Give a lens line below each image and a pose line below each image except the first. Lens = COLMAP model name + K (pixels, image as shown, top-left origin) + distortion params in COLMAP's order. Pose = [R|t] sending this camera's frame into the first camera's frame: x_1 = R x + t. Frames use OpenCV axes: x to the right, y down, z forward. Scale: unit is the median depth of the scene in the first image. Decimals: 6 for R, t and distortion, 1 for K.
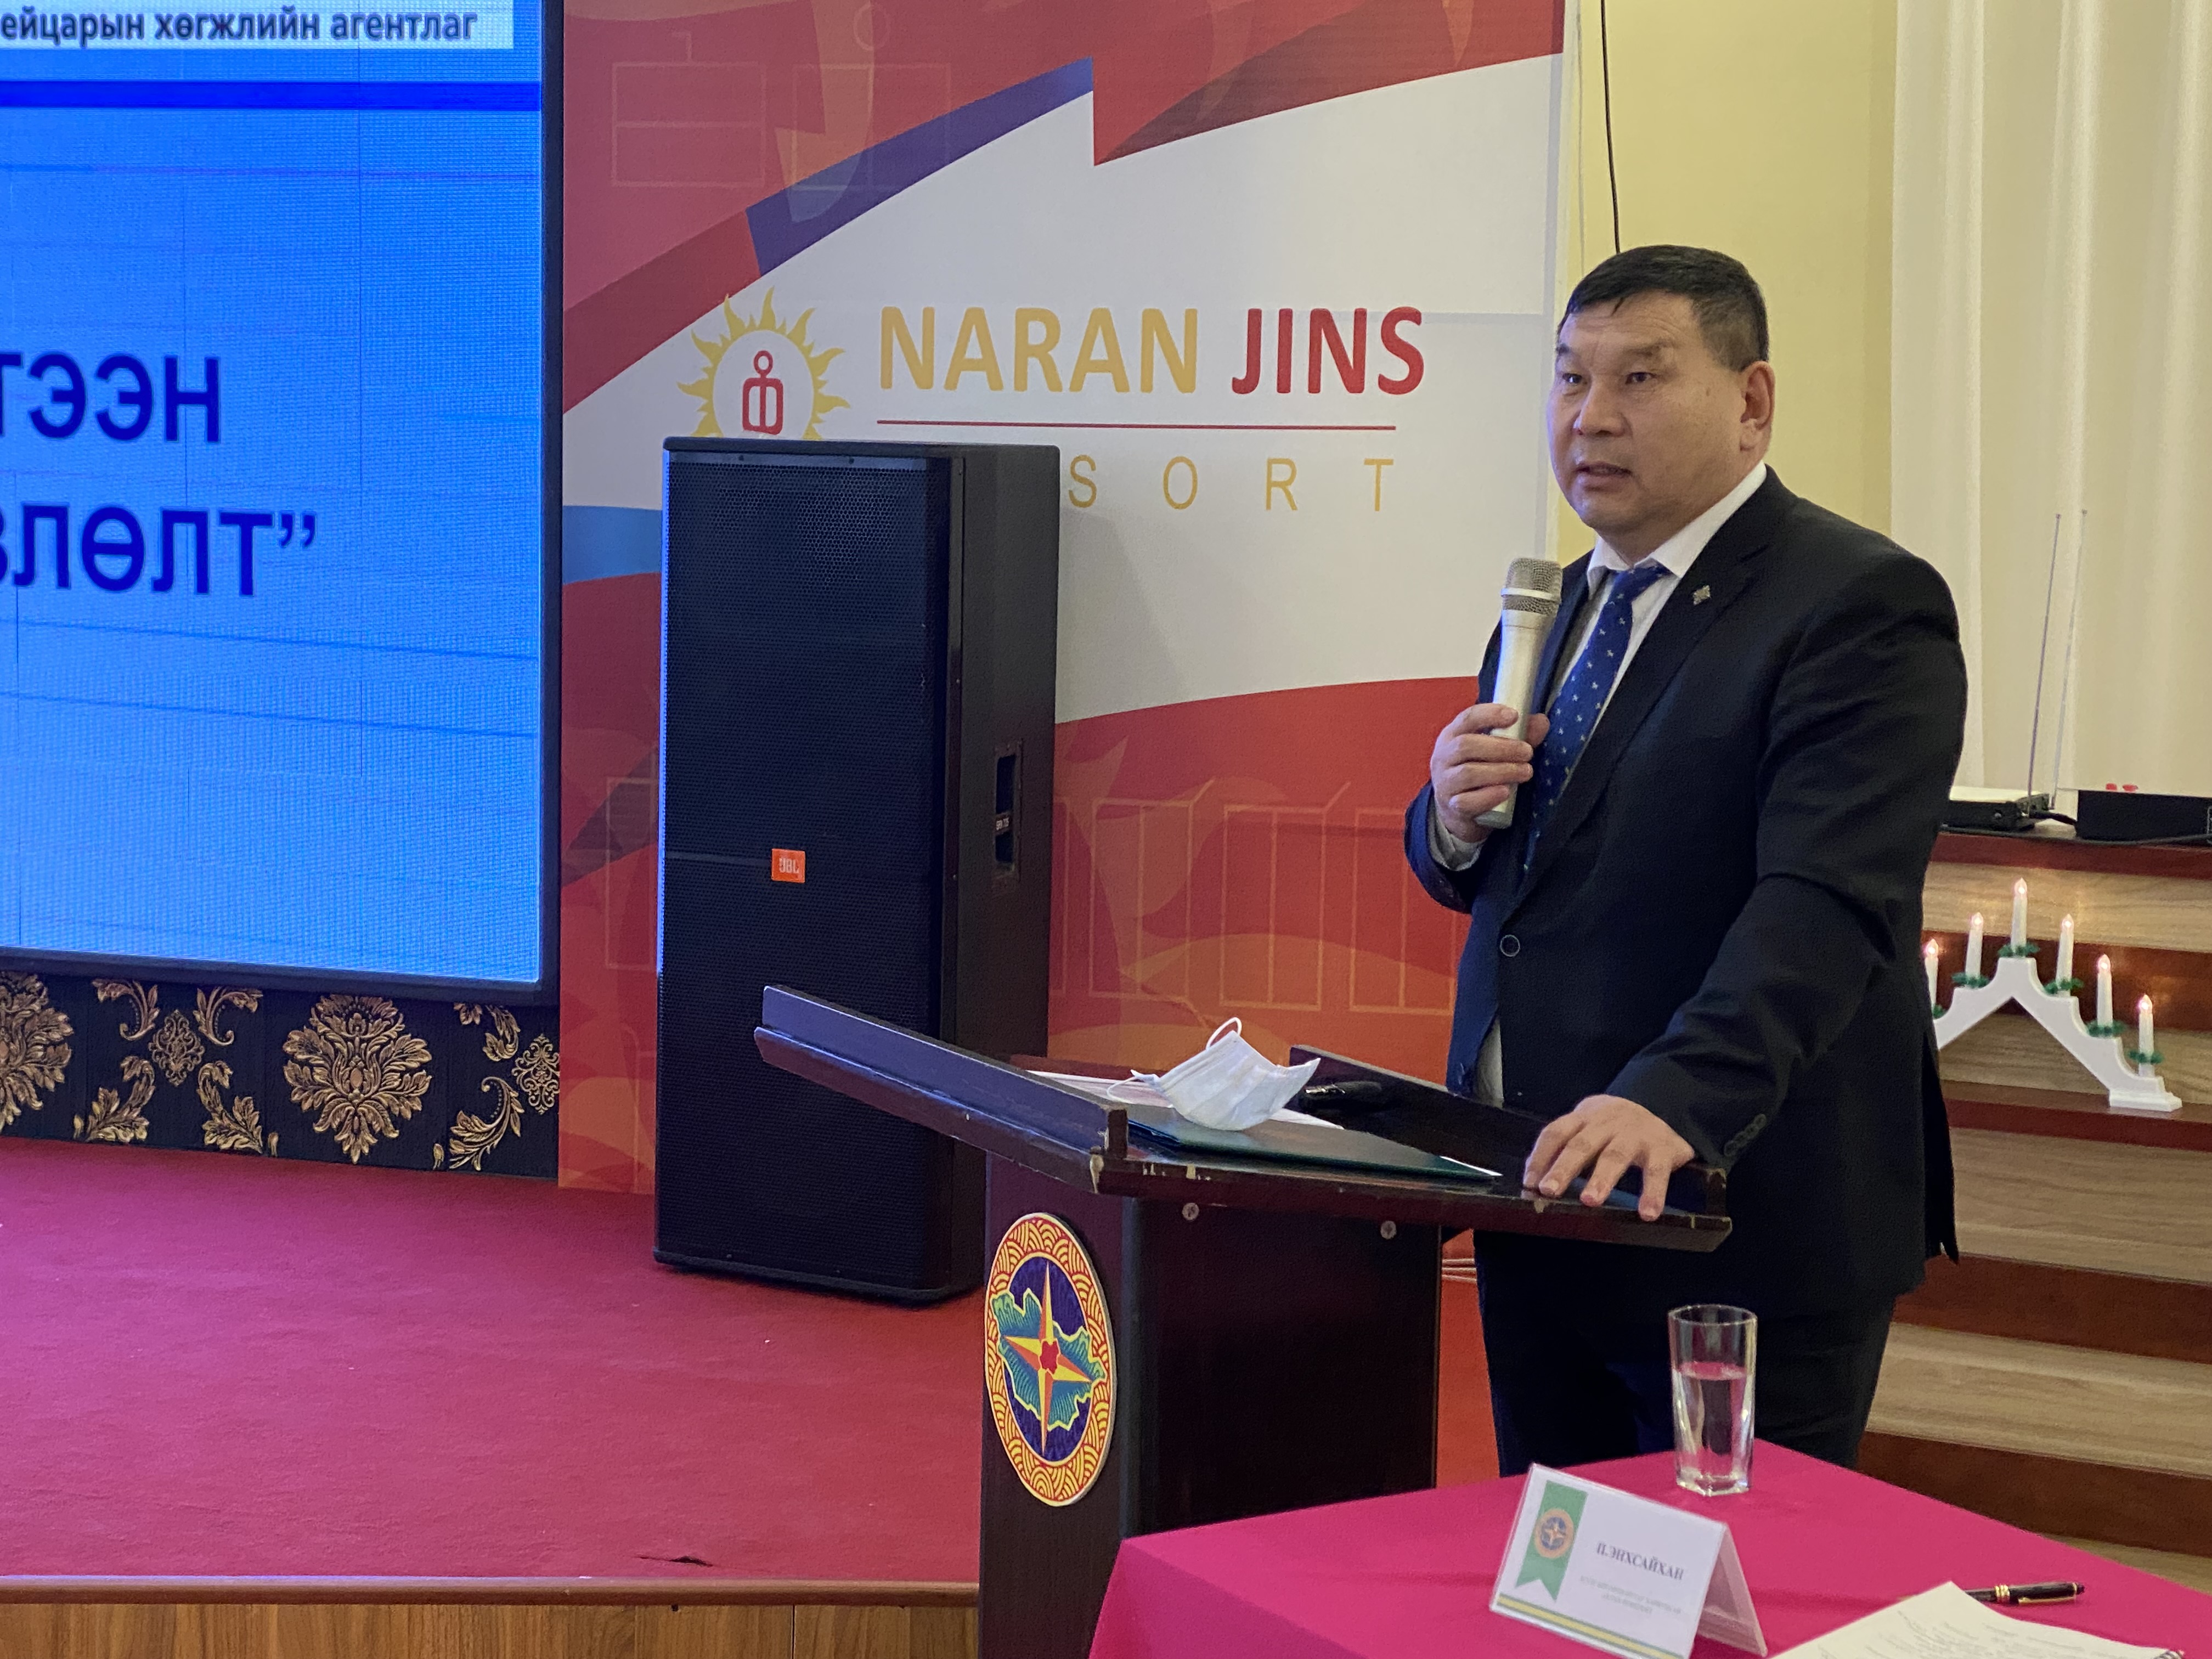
lens RADIAL K [[3973.1, 0, 1068.2], [0, 3973.1, 804.9], [0, 0, 1]] dist [0.146734, -0.113120]
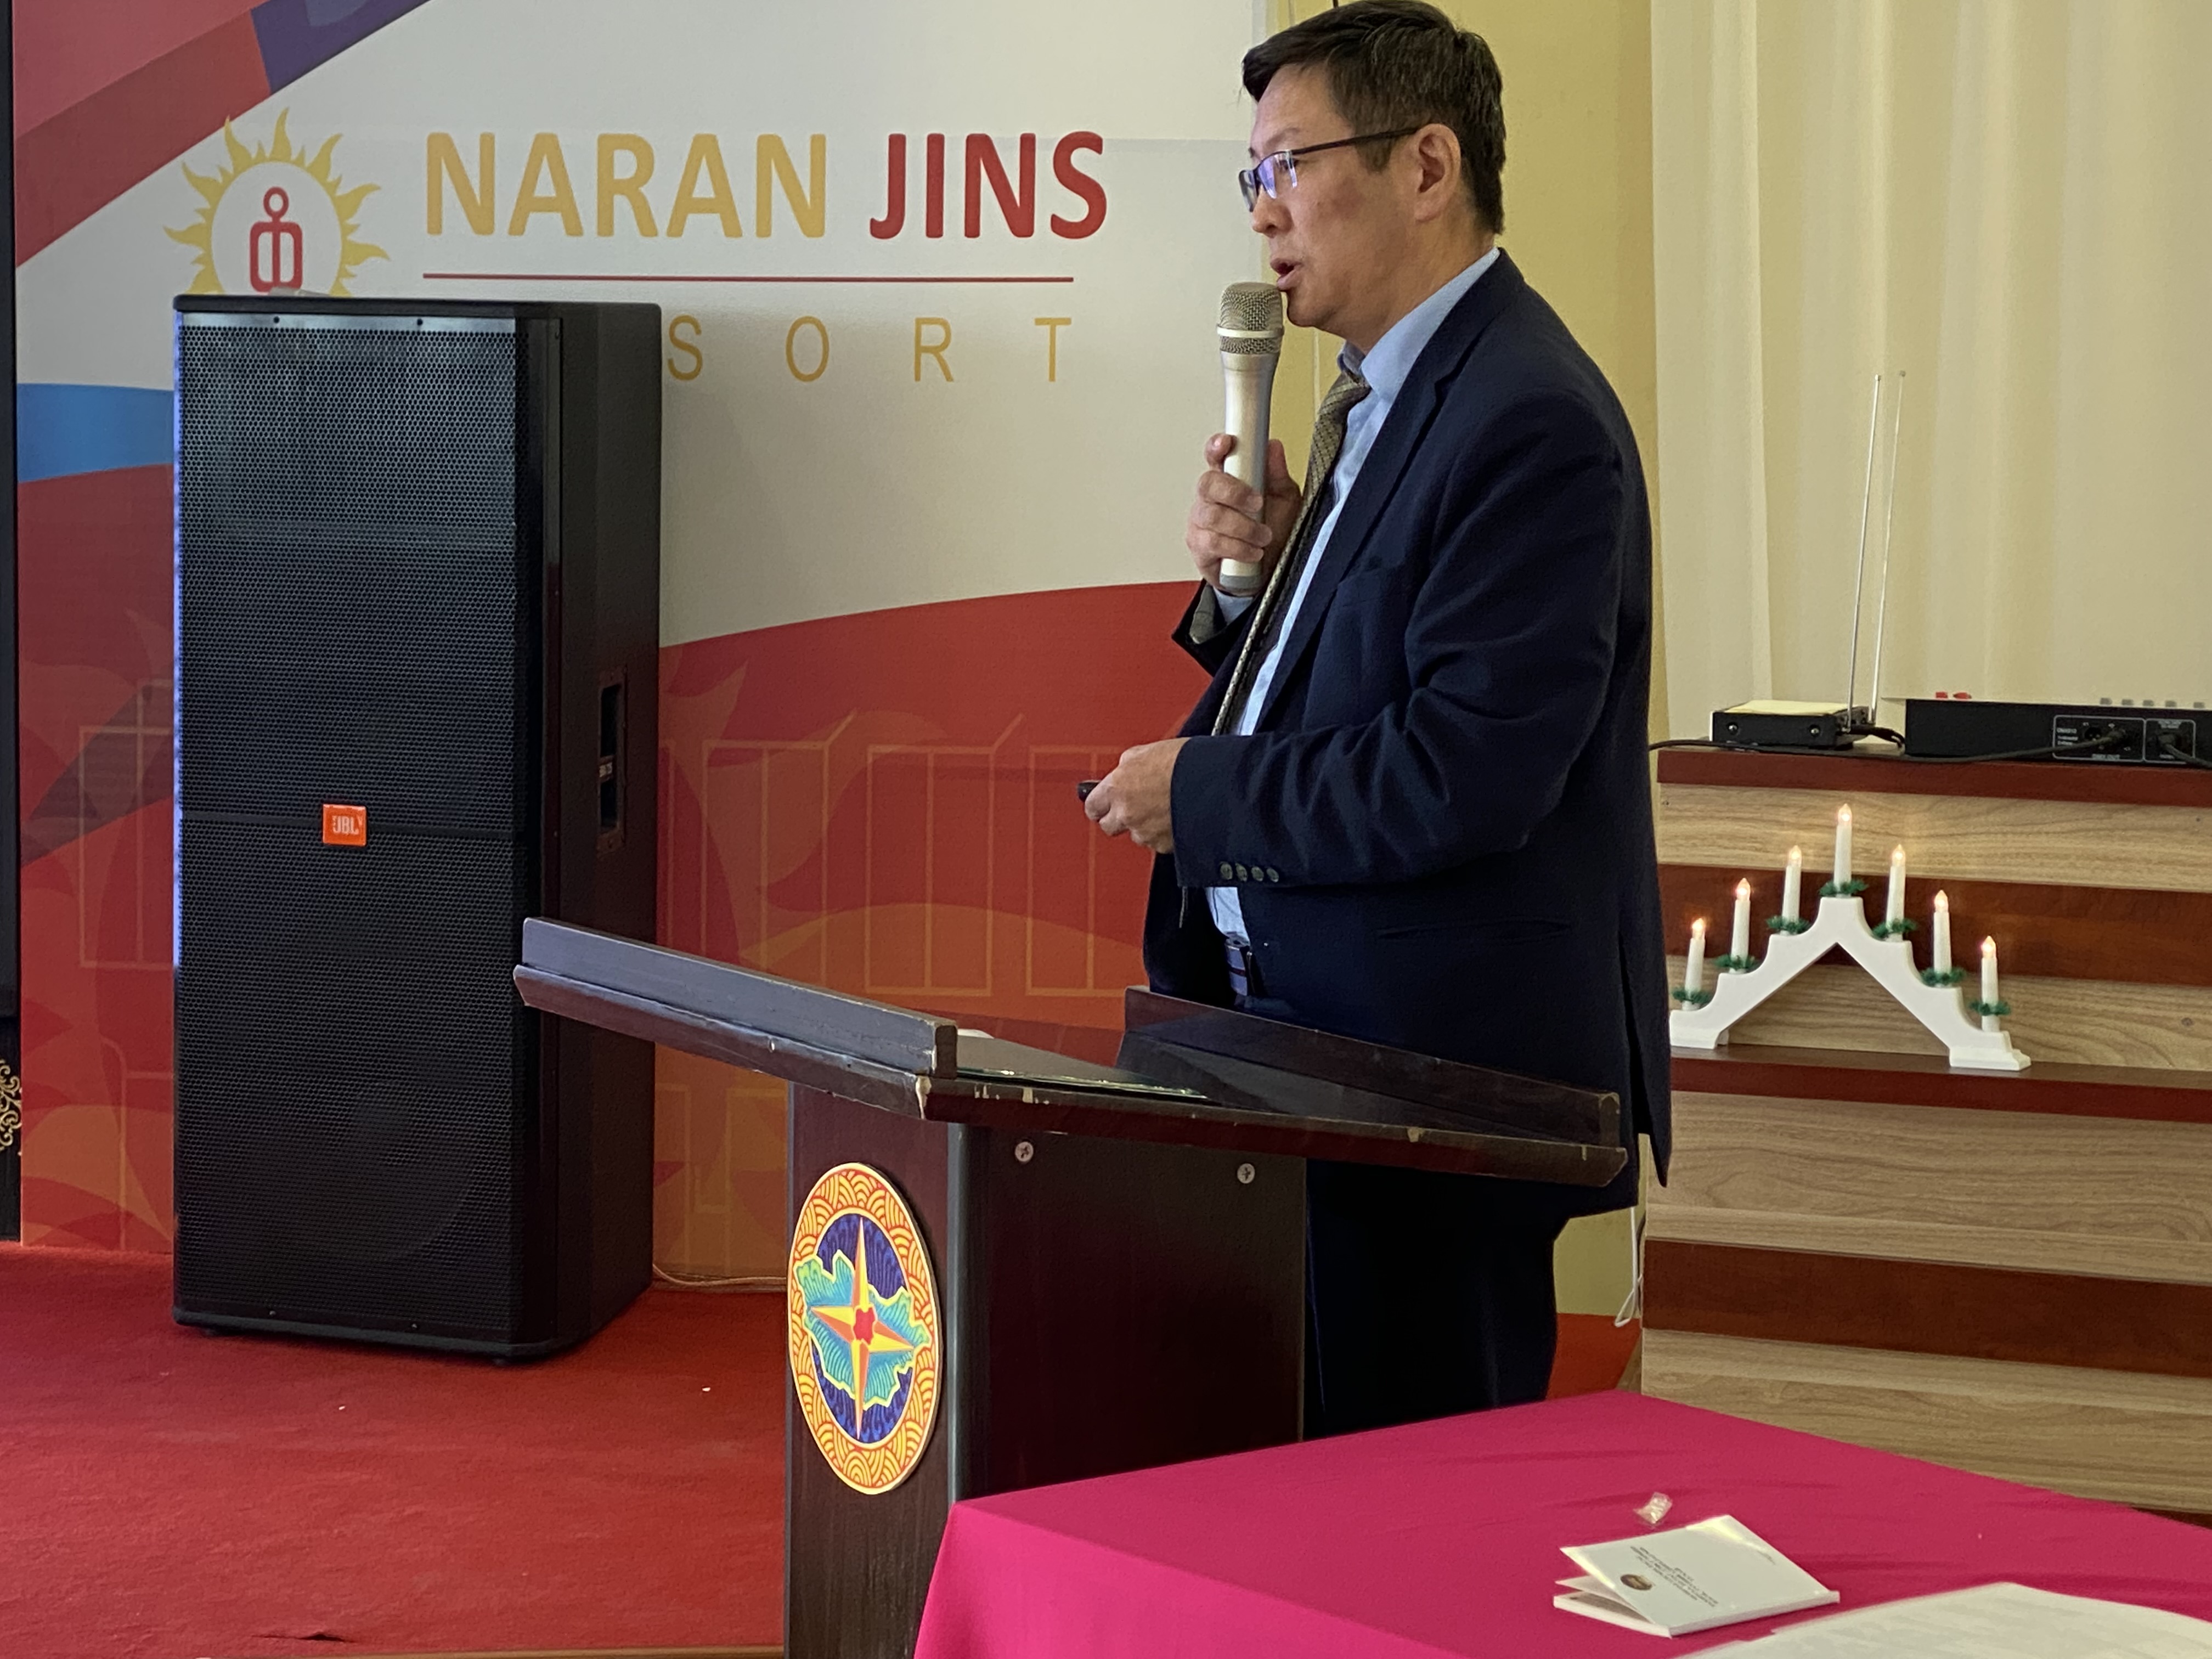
lens RADIAL K [[5449.1, 0, 1112.1], [0, 5449.1, 784.0], [0, 0, 1]] dist [-0.006511, 0.991833]
pose [[0.991303, -0.017243, 0.130467, -0.057882], [0.017966, 0.999829, -0.004362, 0.014036], [-0.130370, 0.006668, 0.991443, -0.110749]]
